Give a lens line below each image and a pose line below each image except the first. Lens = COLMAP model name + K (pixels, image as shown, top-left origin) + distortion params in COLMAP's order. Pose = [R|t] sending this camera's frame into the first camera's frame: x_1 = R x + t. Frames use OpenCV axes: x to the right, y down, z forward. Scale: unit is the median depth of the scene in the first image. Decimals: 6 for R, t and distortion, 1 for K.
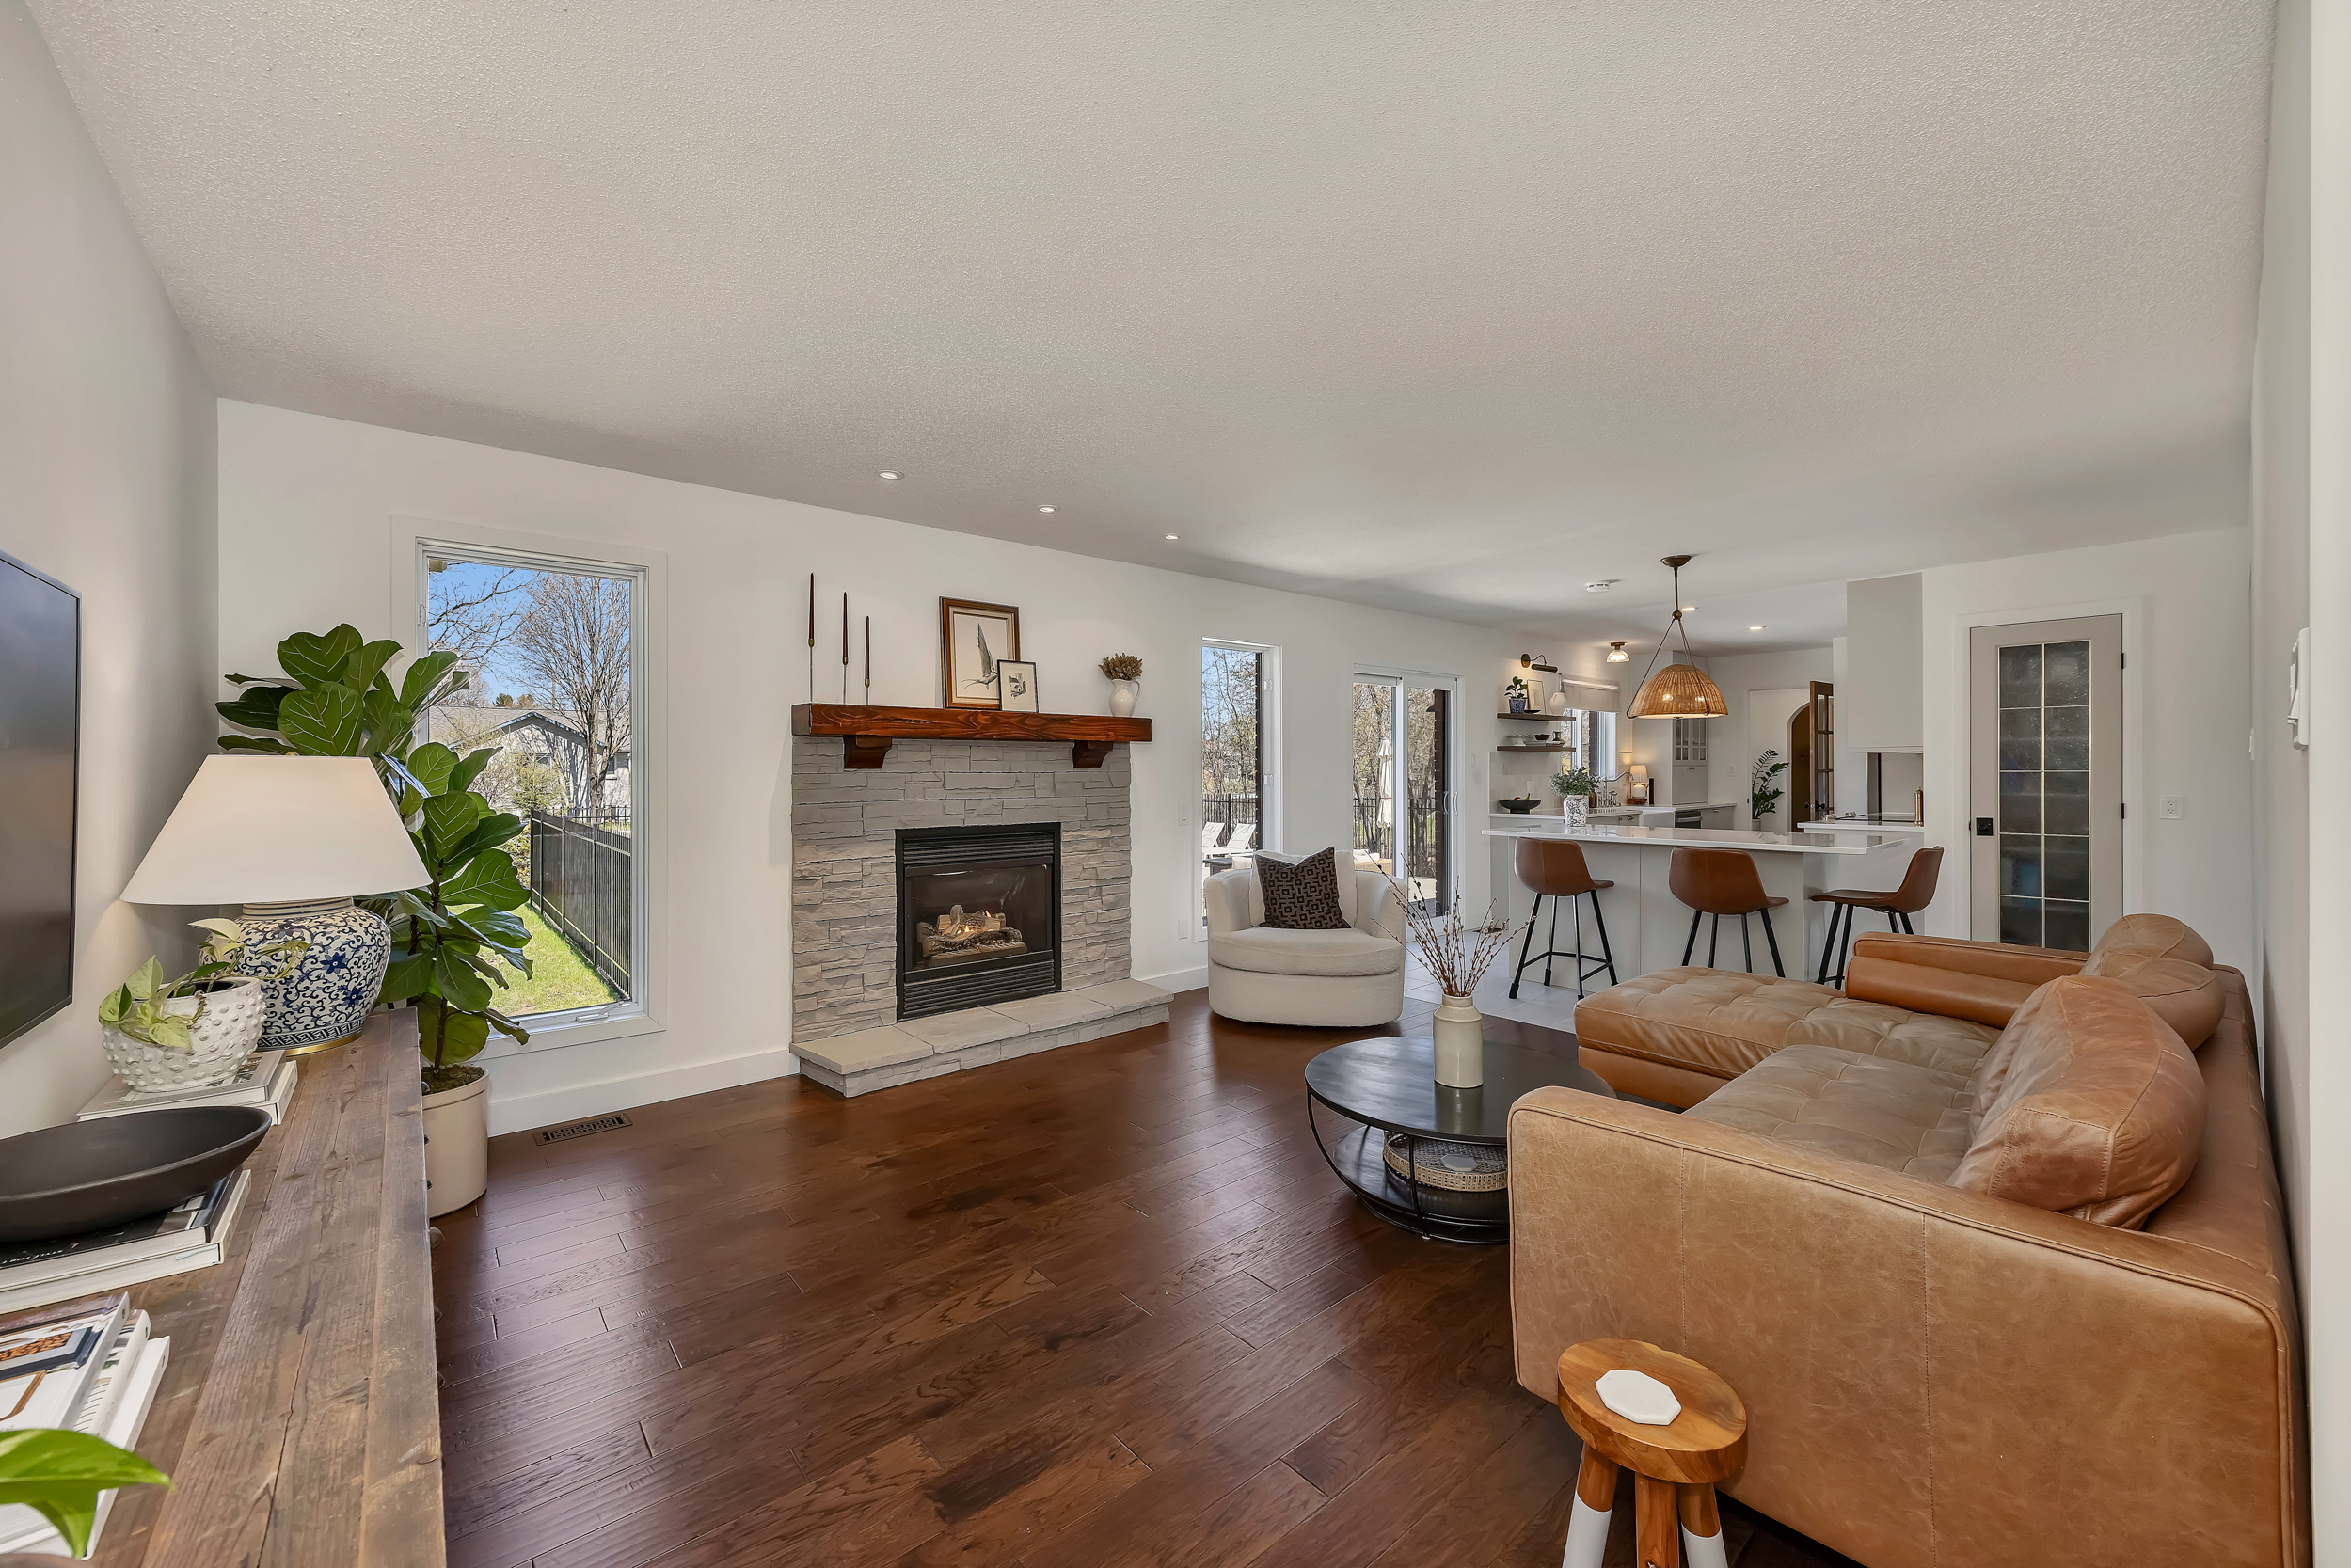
lens RADIAL K [[903.3, 0, 1160.8], [0, 903.3, 774.9], [0, 0, 1]] dist [-0.000468, -0.000188]
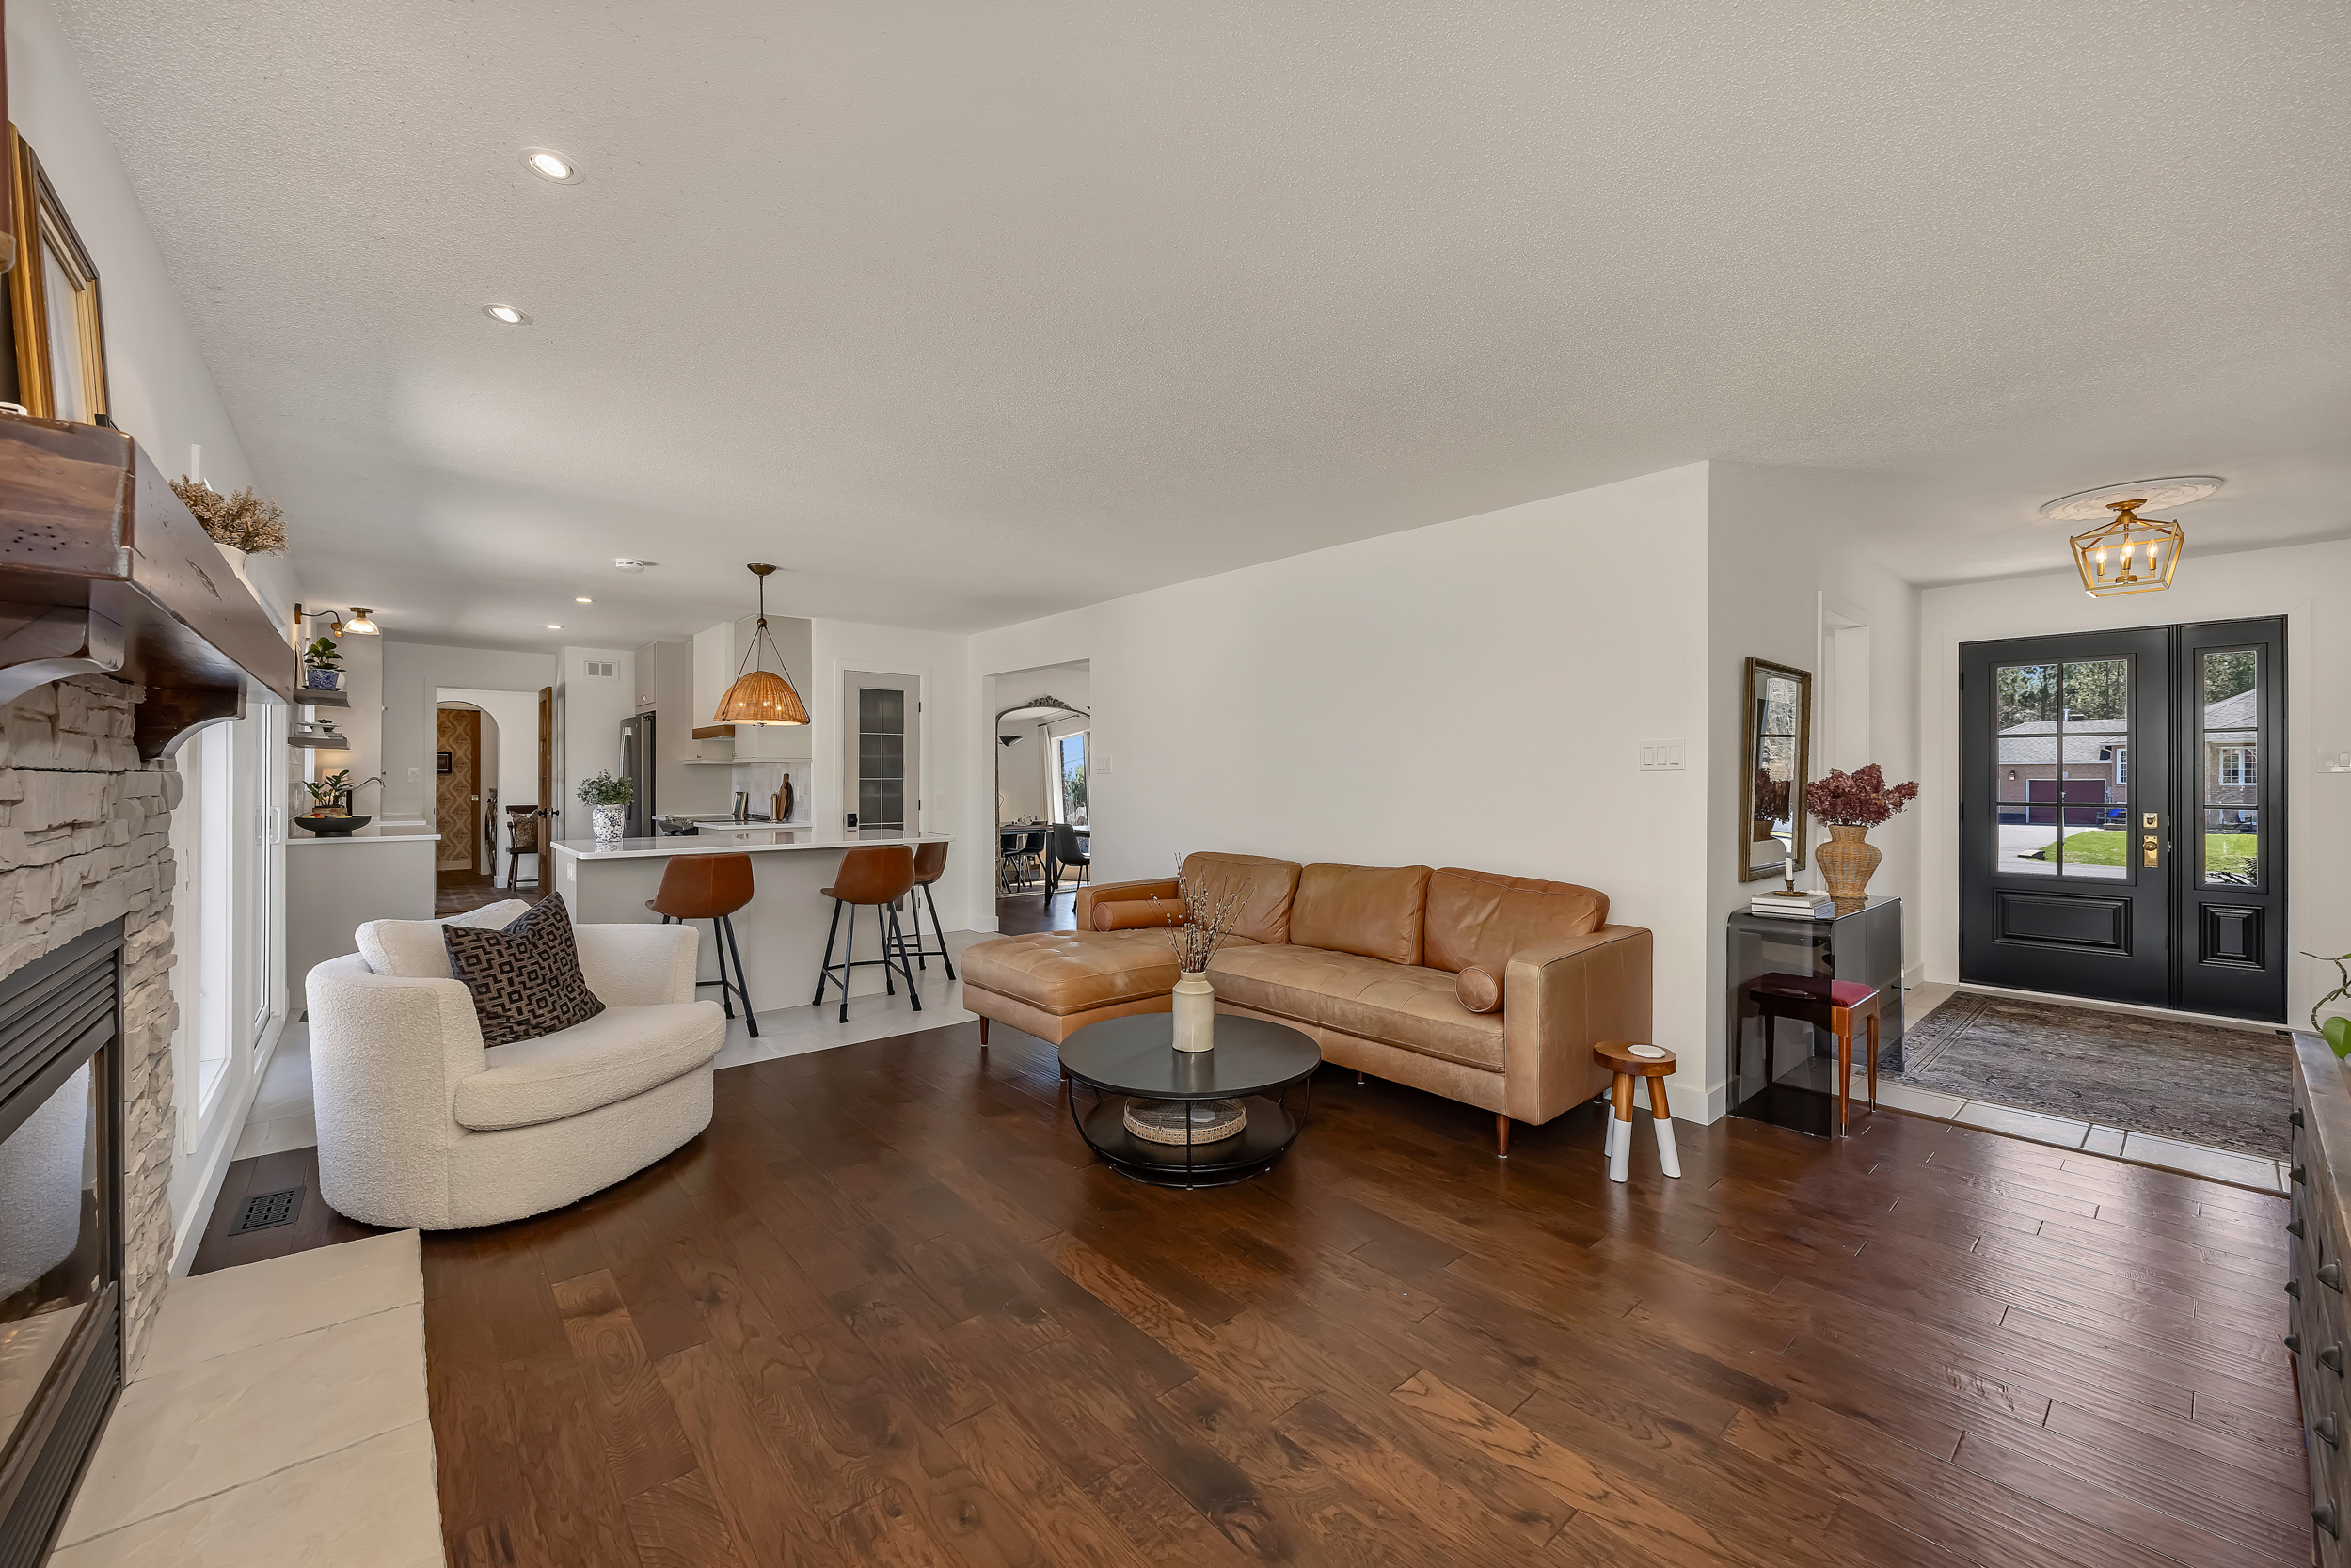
lens RADIAL K [[903.3, 0, 1160.8], [0, 903.3, 774.9], [0, 0, 1]] dist [-0.000468, -0.000188]
pose [[-0.008690, 0.009639, 0.999916, -0.488376], [-0.000222, 0.999953, -0.009641, 0.003158], [-0.999962, -0.000306, -0.008688, 0.624561]]
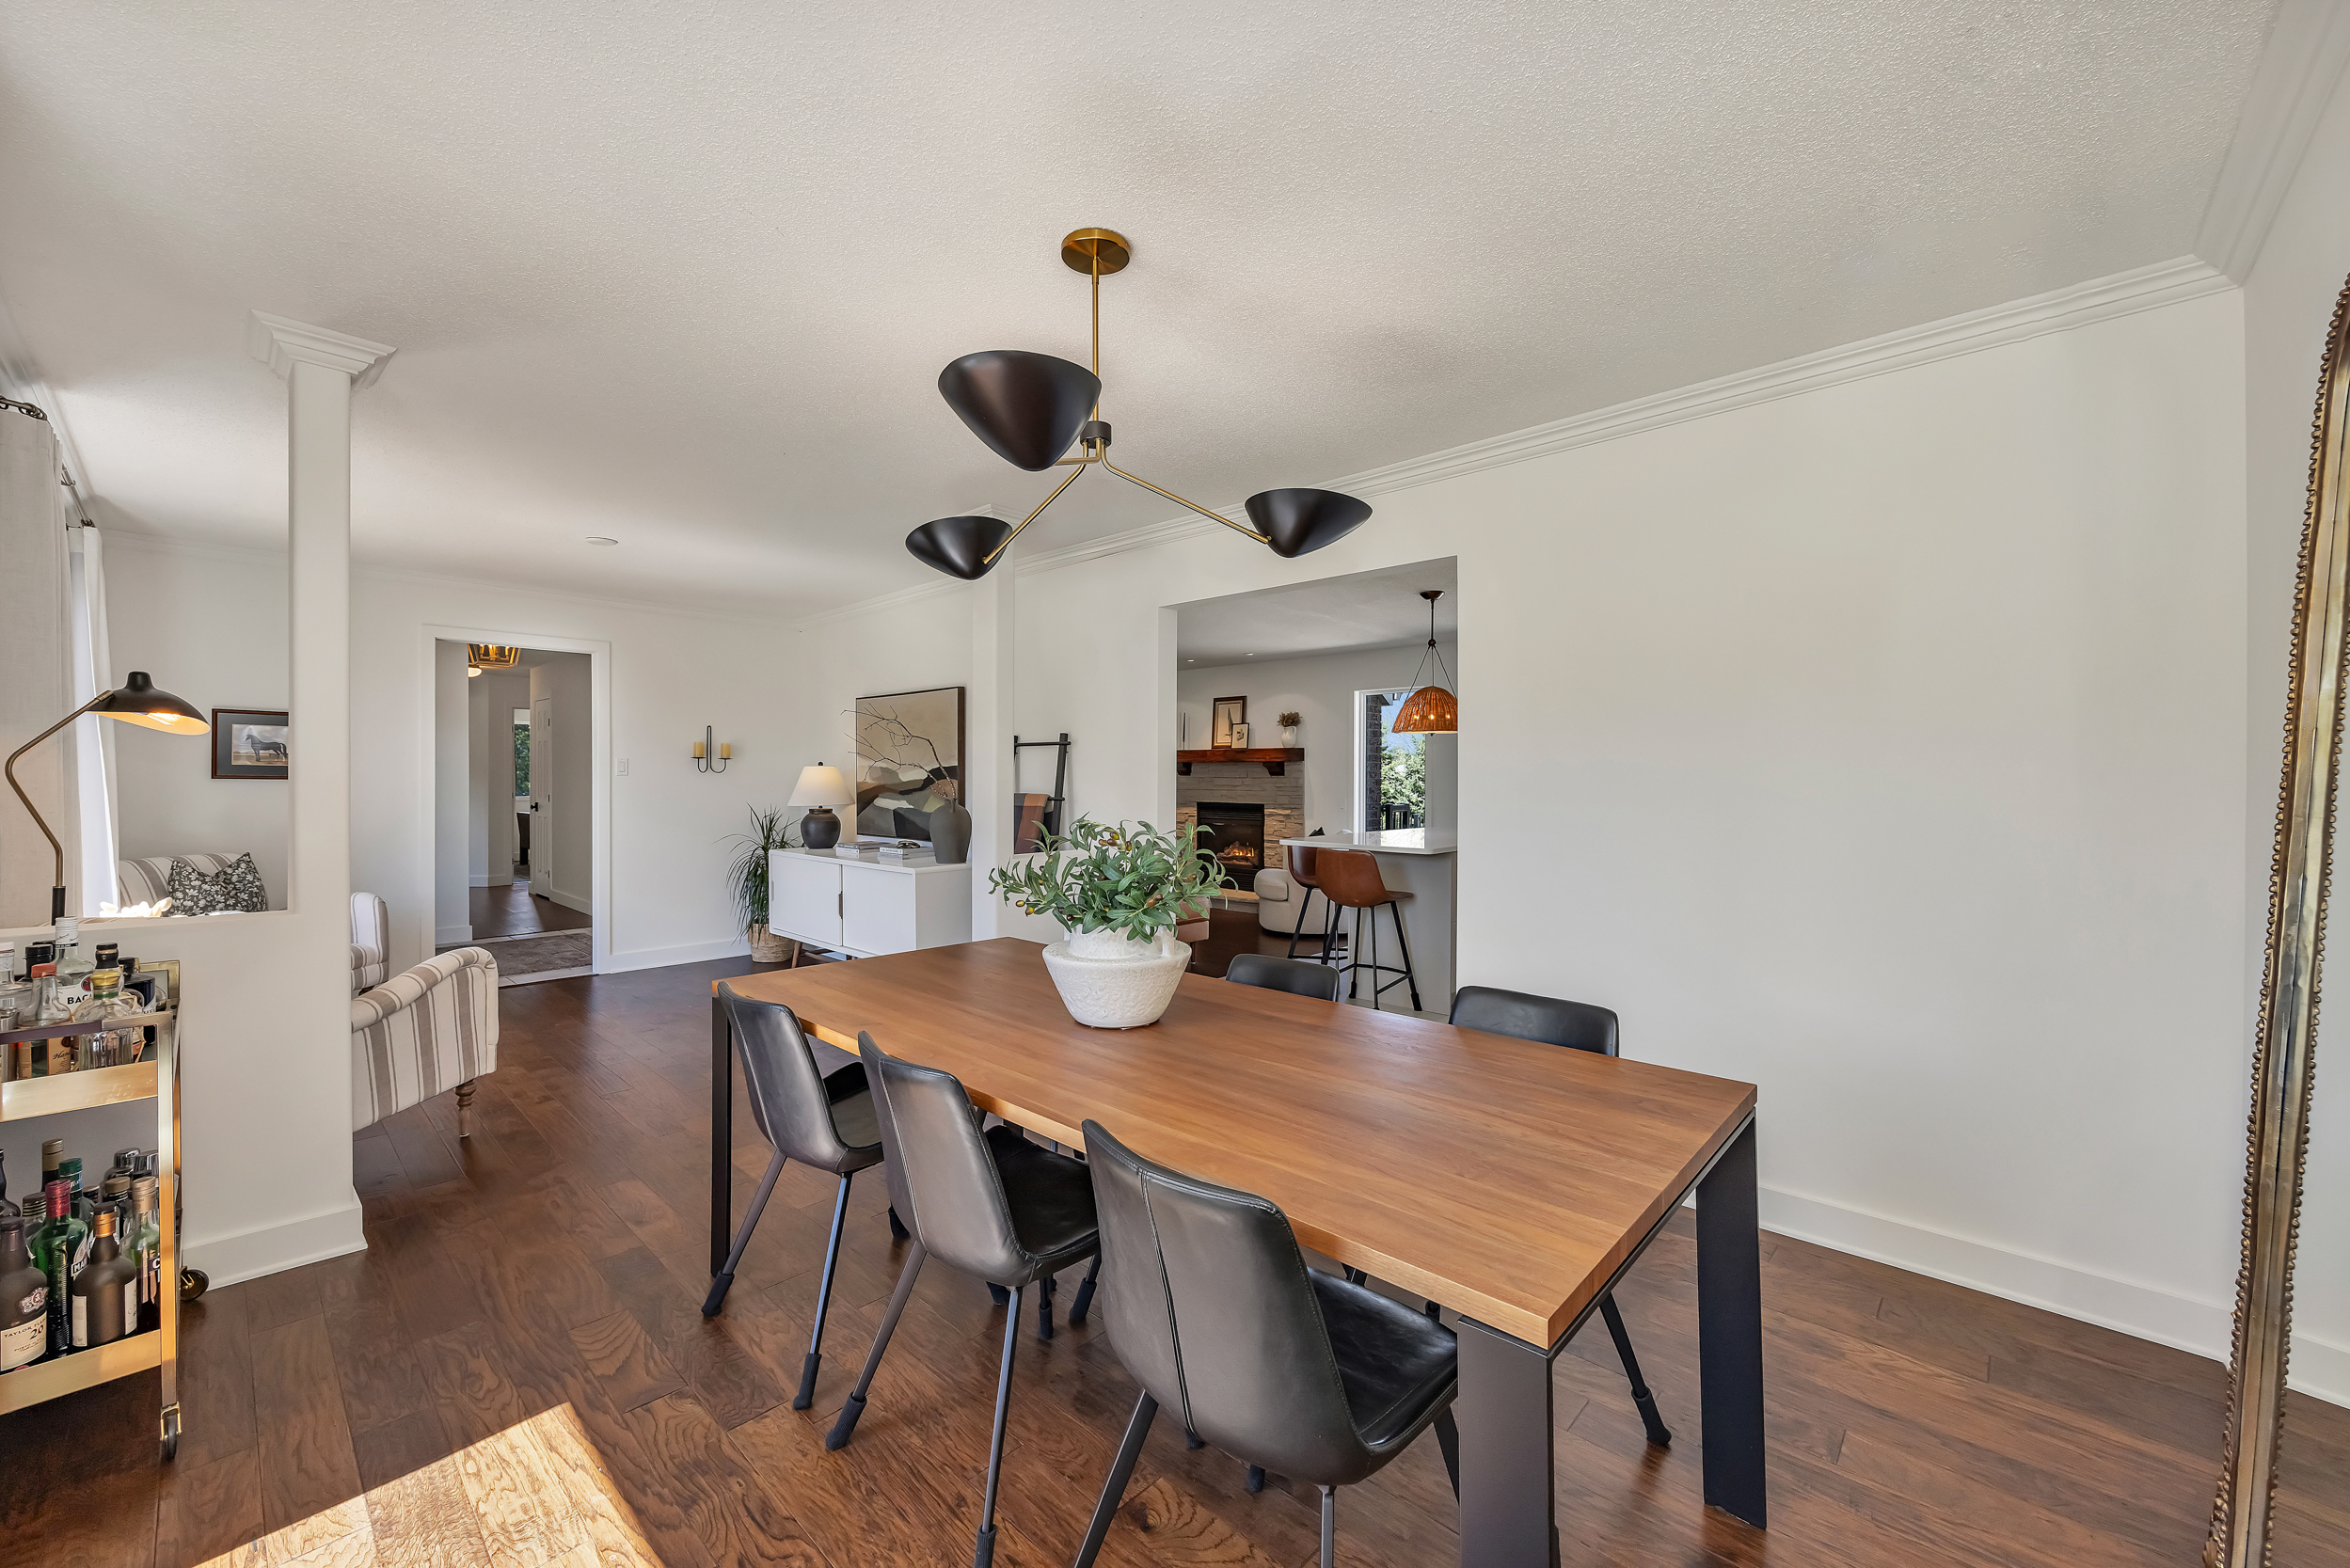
lens RADIAL K [[907.1, 0, 1175.0], [0, 907.1, 784.0], [0, 0, 1]] dist [0.000250, 0.000007]
pose [[0.116826, 0.014654, -0.993044, 1.843005], [-0.005221, 0.999886, 0.014141, -0.017442], [0.993139, 0.003532, 0.116889, 0.610349]]
